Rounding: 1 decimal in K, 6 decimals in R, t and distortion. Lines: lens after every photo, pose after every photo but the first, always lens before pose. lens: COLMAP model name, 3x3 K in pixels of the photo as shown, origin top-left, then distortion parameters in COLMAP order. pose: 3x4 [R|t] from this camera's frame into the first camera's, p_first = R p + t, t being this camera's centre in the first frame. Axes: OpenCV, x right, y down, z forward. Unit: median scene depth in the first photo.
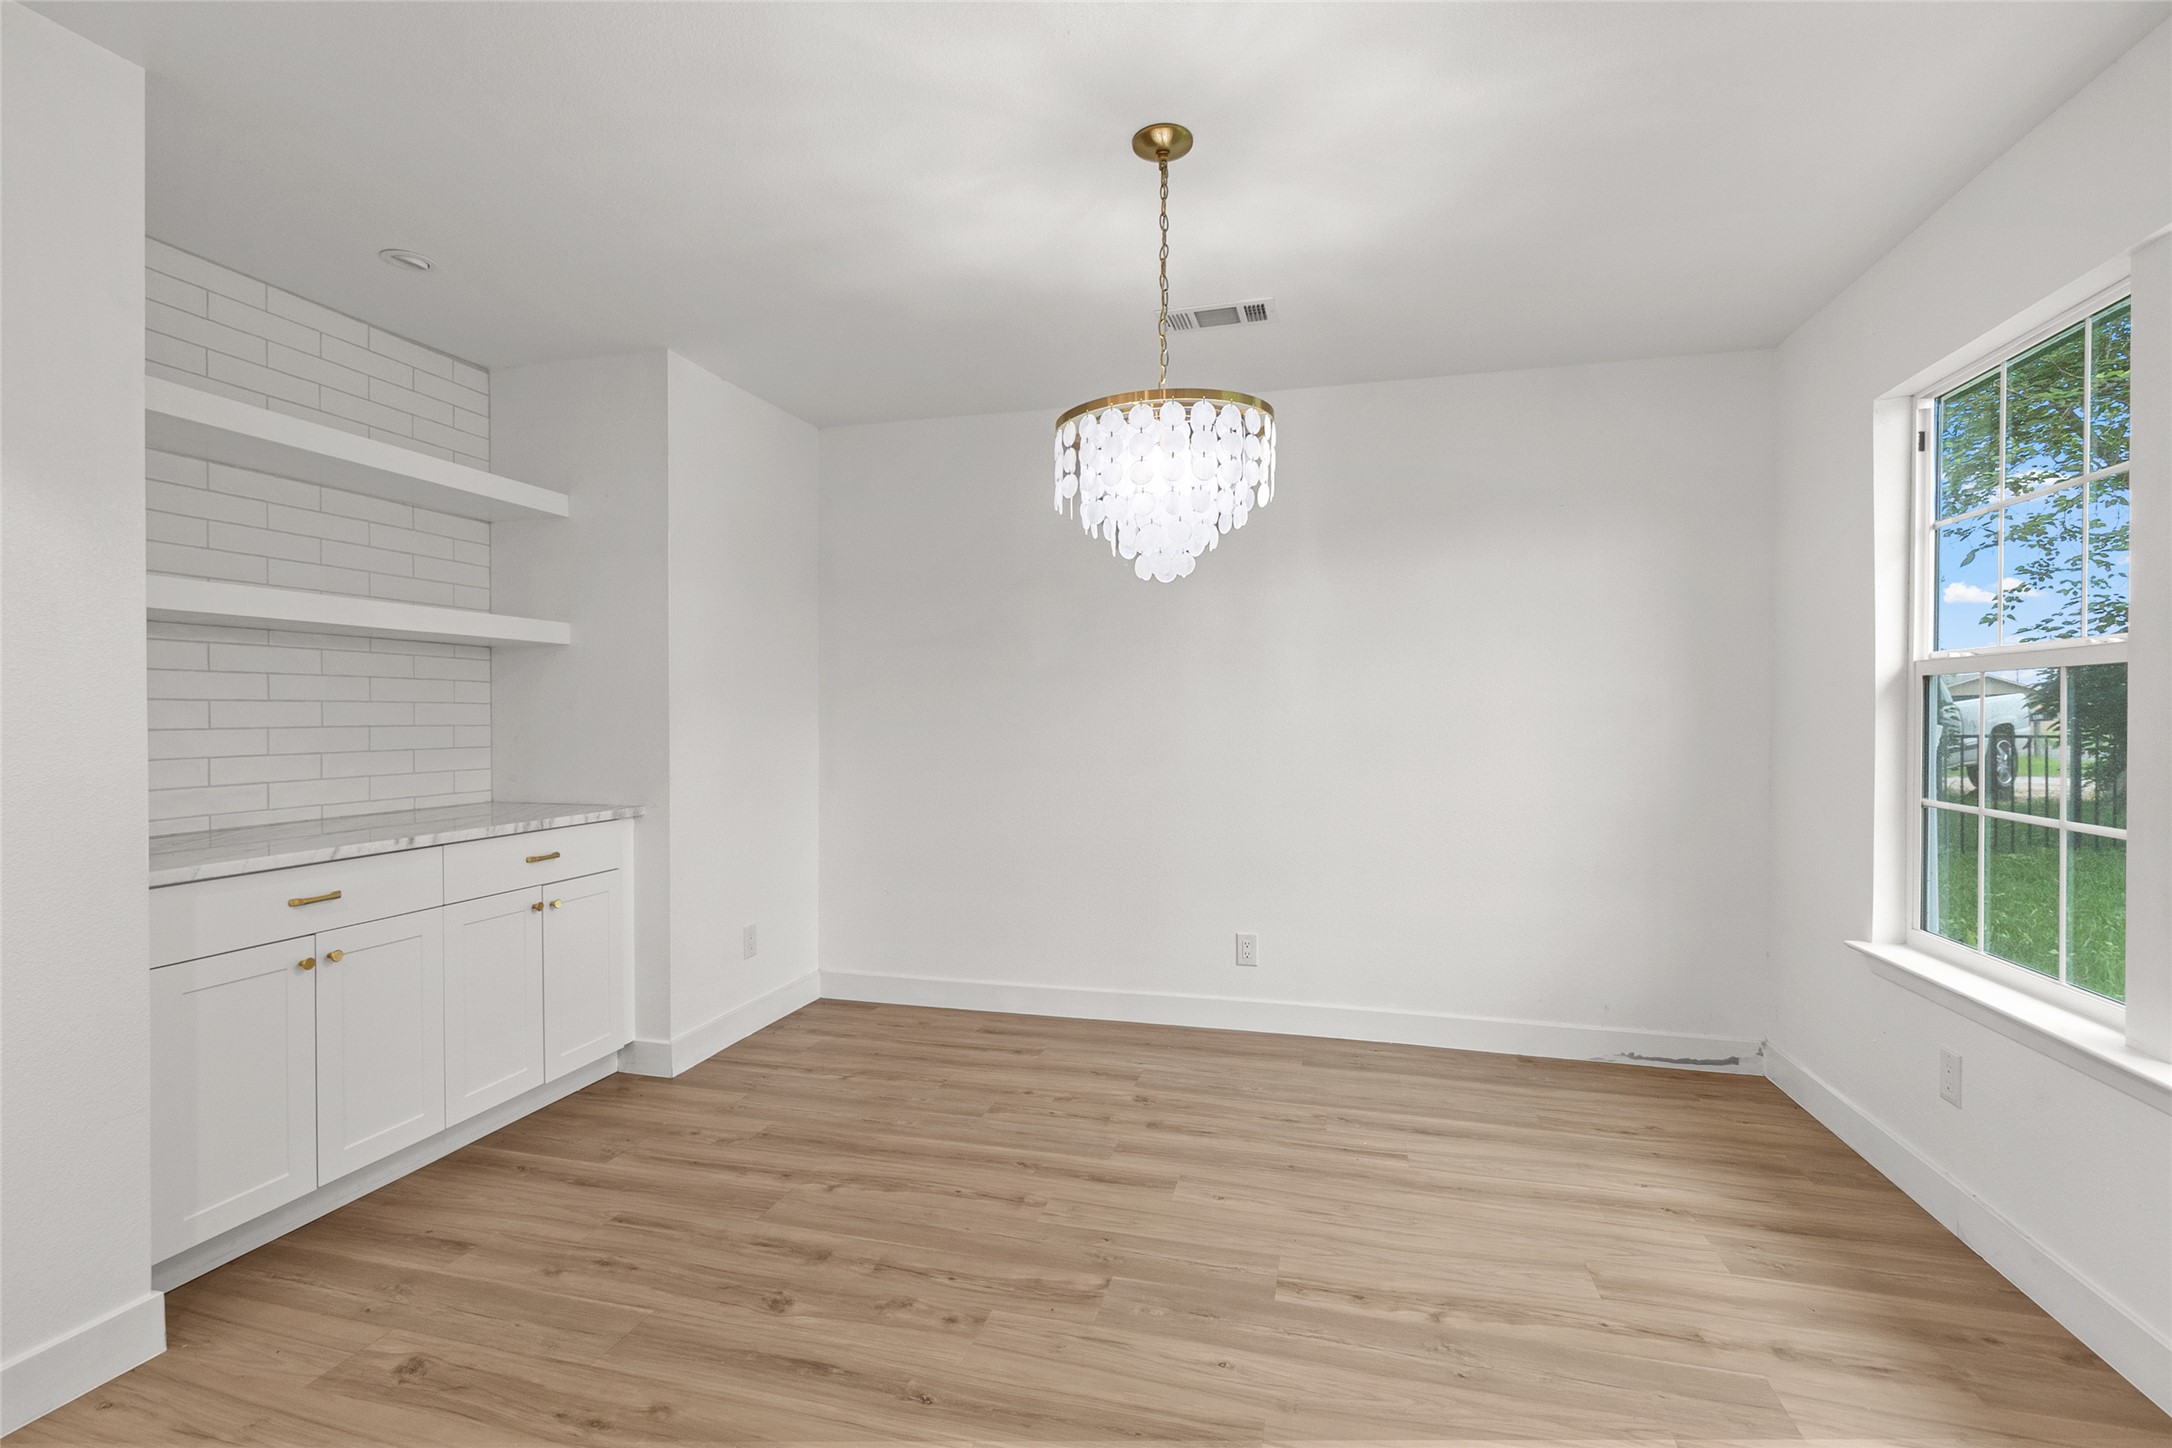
lens RADIAL K [[1021.0, 0, 1060.8], [0, 1021.0, 746.4], [0, 0, 1]] dist [-0.000478, -0.000836]
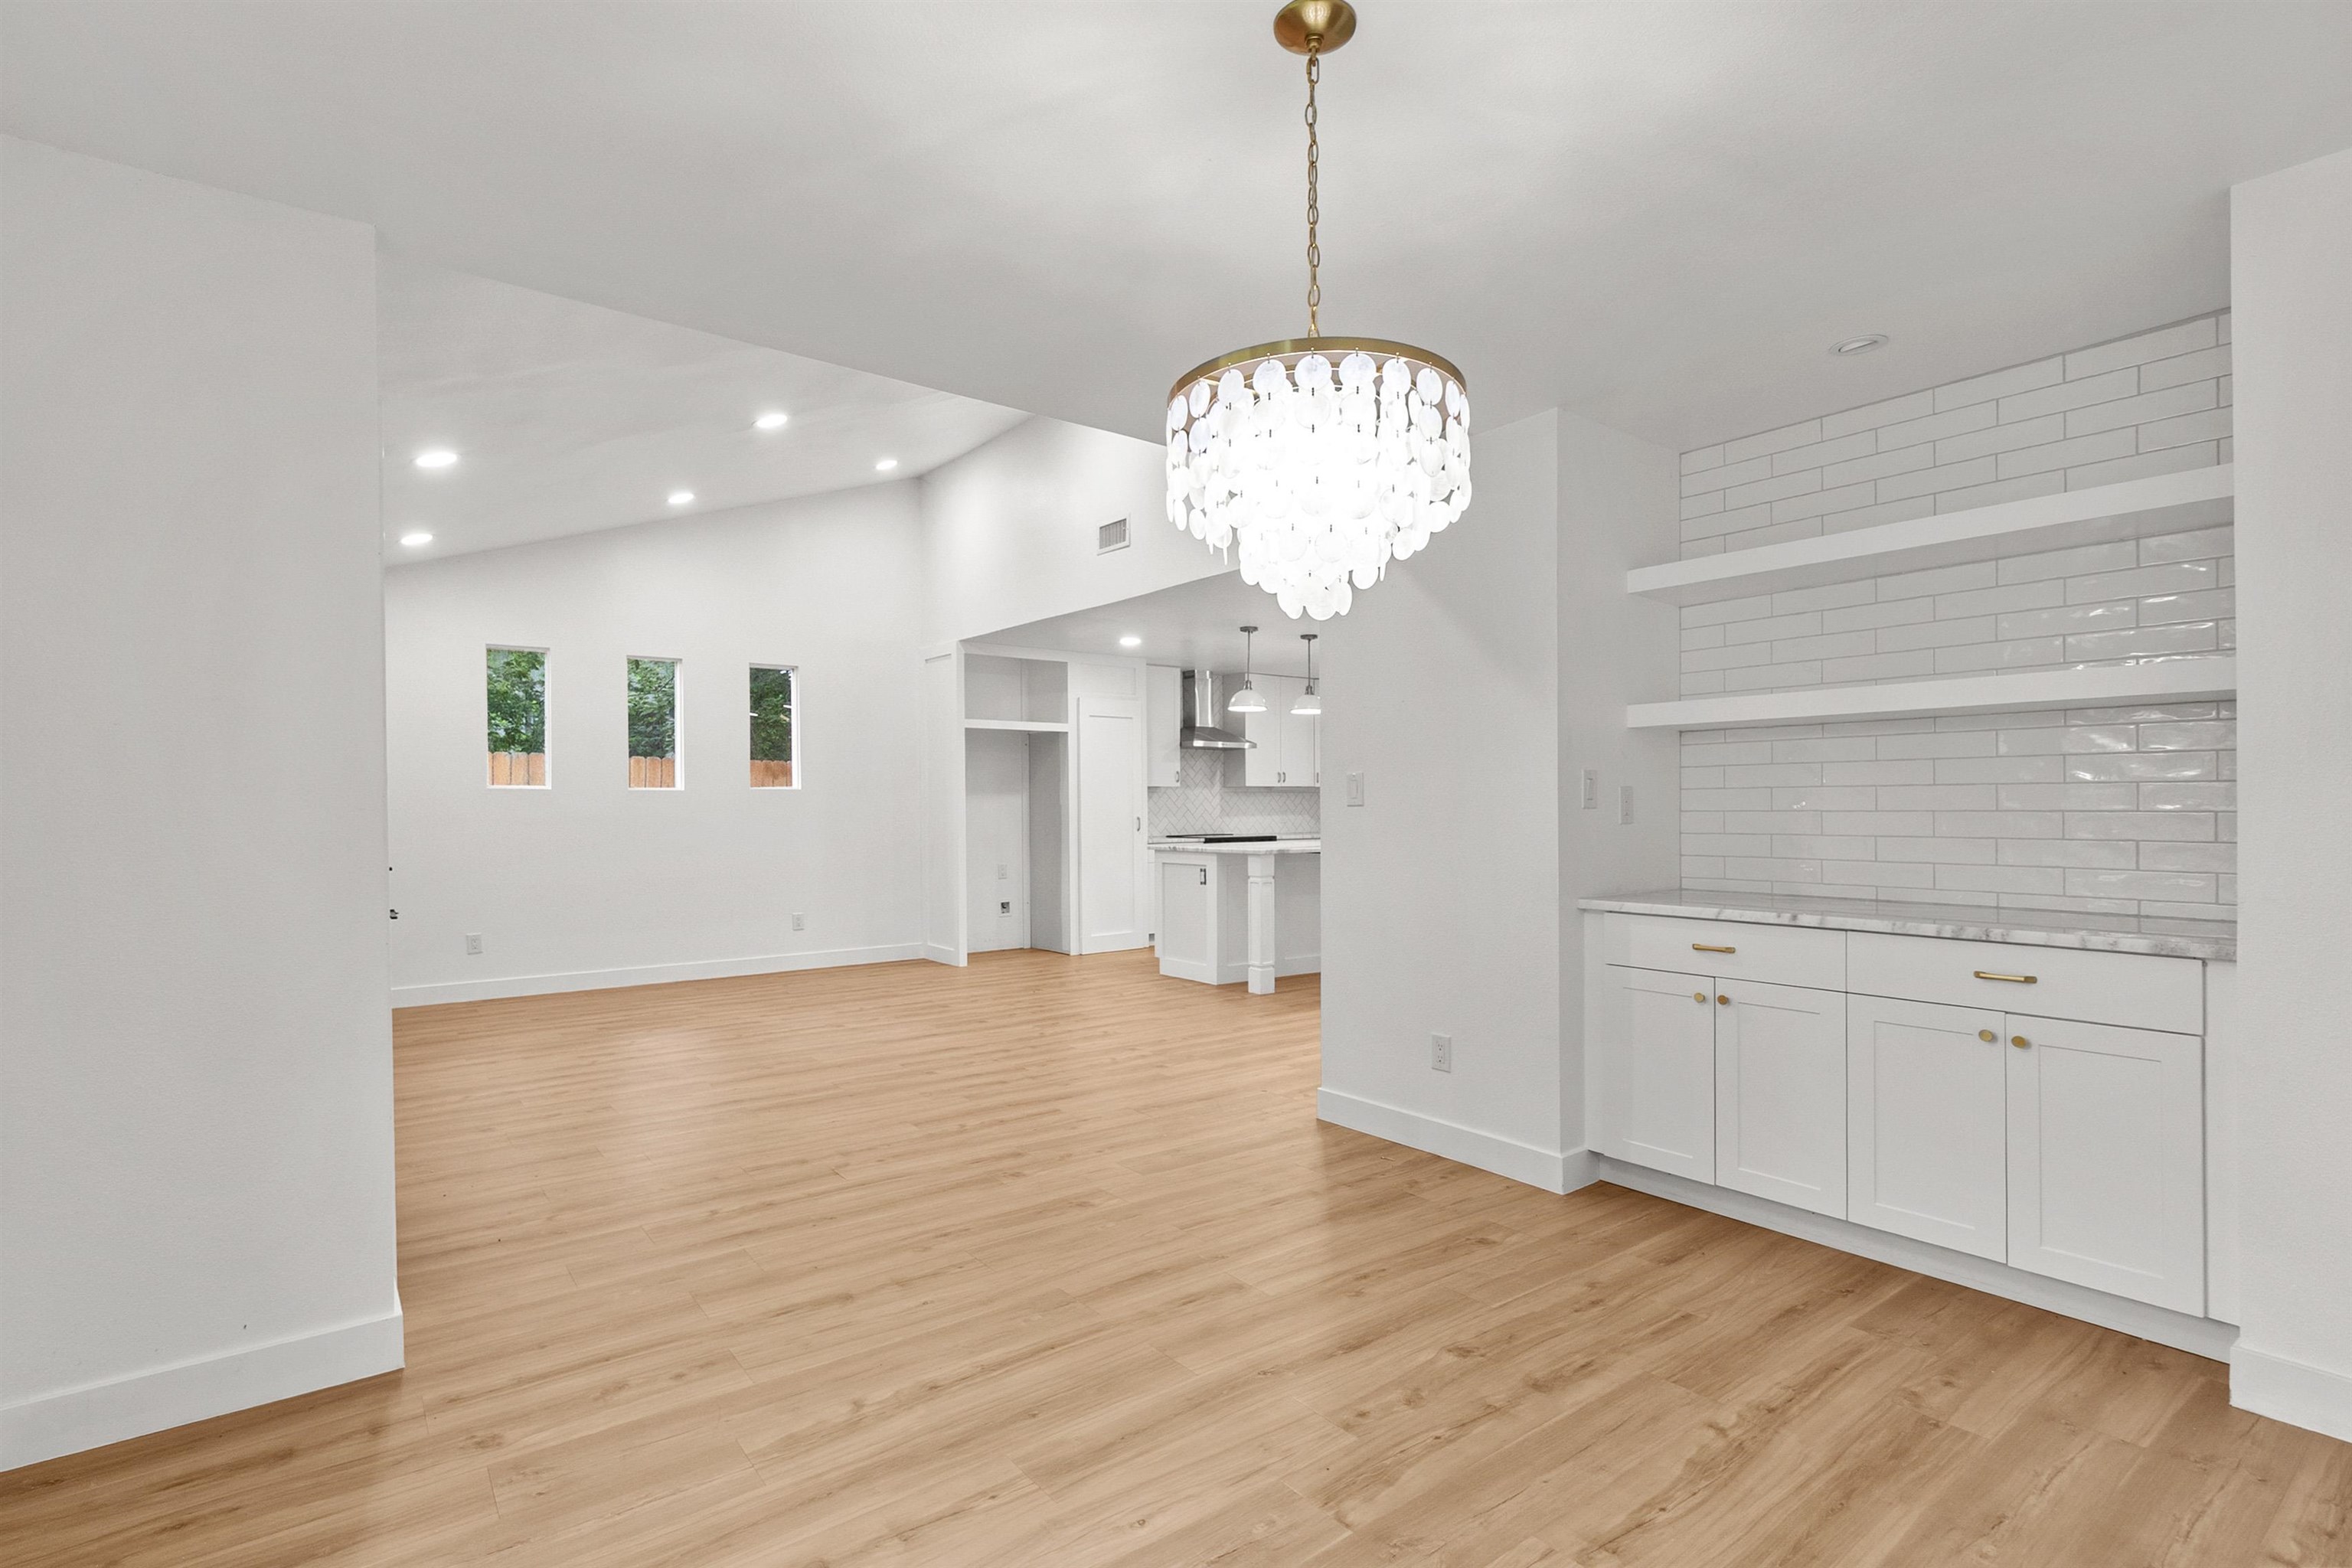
lens RADIAL K [[1105.6, 0, 1148.7], [0, 1105.6, 808.3], [0, 0, 1]] dist [-0.000478, -0.000836]
pose [[-0.615913, 0.004815, -0.787800, 0.729629], [-0.018795, 0.999607, 0.020804, -0.034495], [0.787590, 0.027620, -0.615580, 1.260493]]
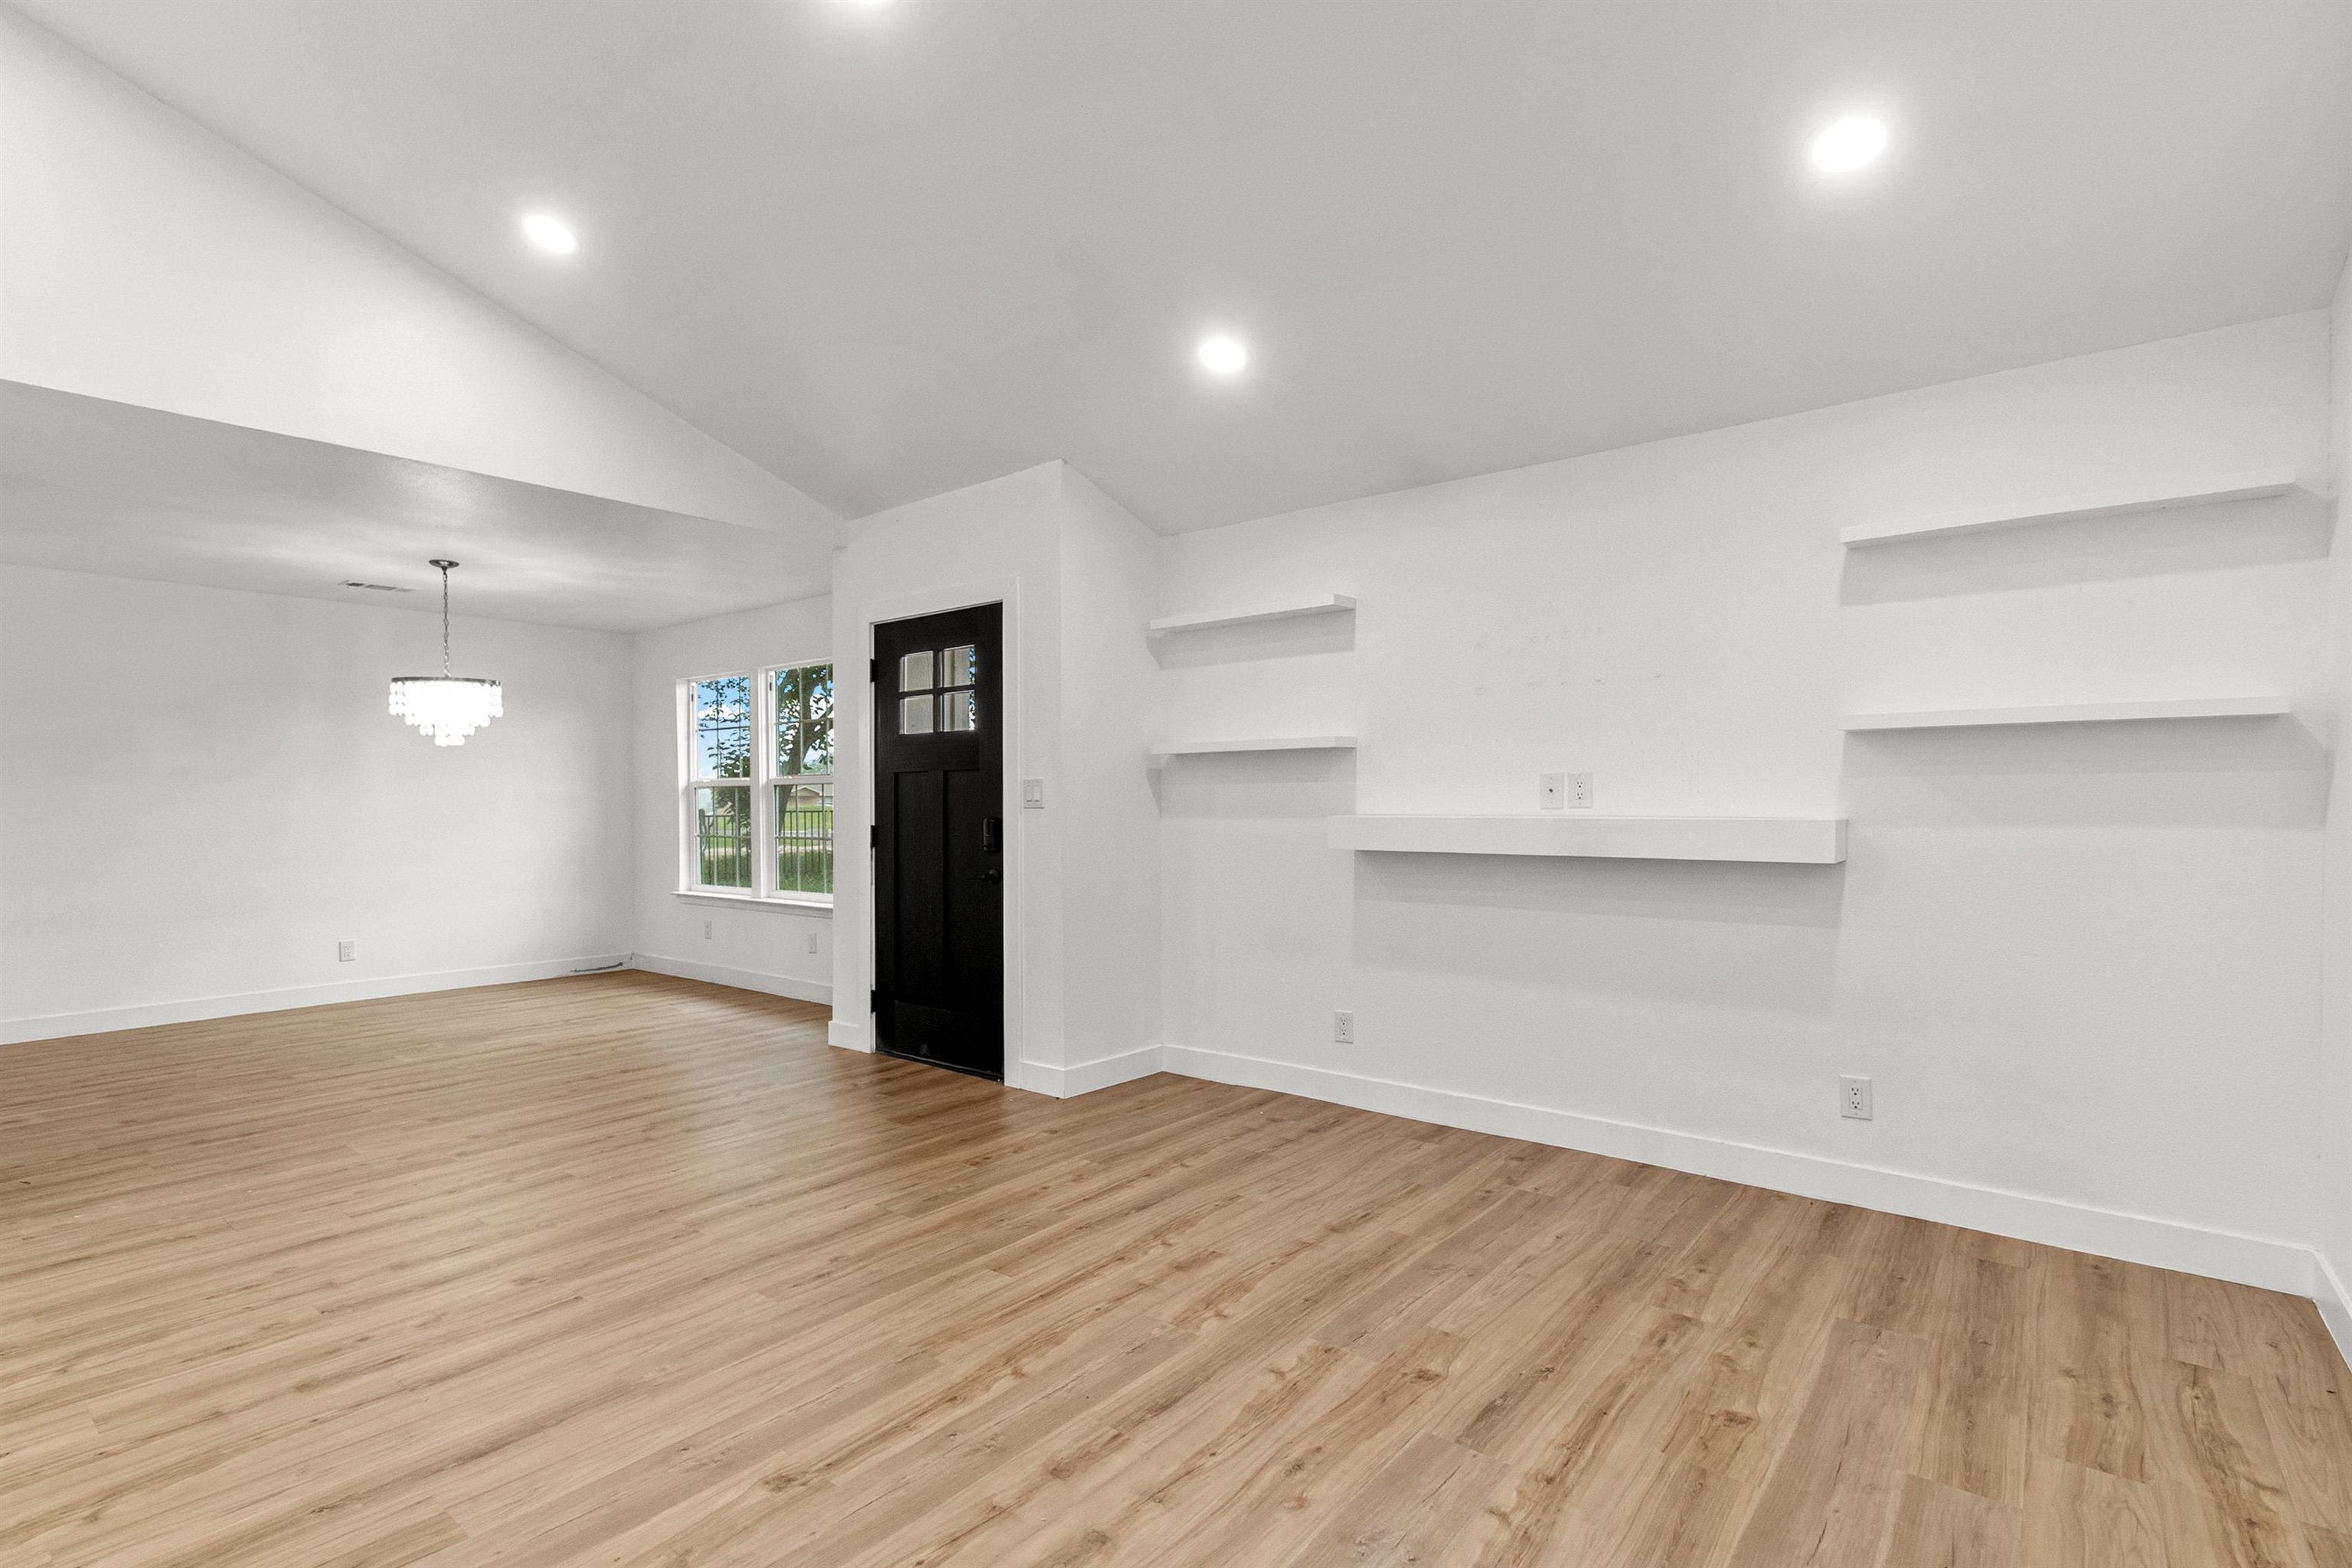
lens RADIAL K [[1105.6, 0, 1148.7], [0, 1105.6, 808.3], [0, 0, 1]] dist [-0.000478, -0.000836]
pose [[0.417614, -0.003513, 0.908618, -1.384906], [0.027237, 0.999592, -0.008654, 0.044353], [-0.908216, 0.028362, 0.417539, -1.382859]]
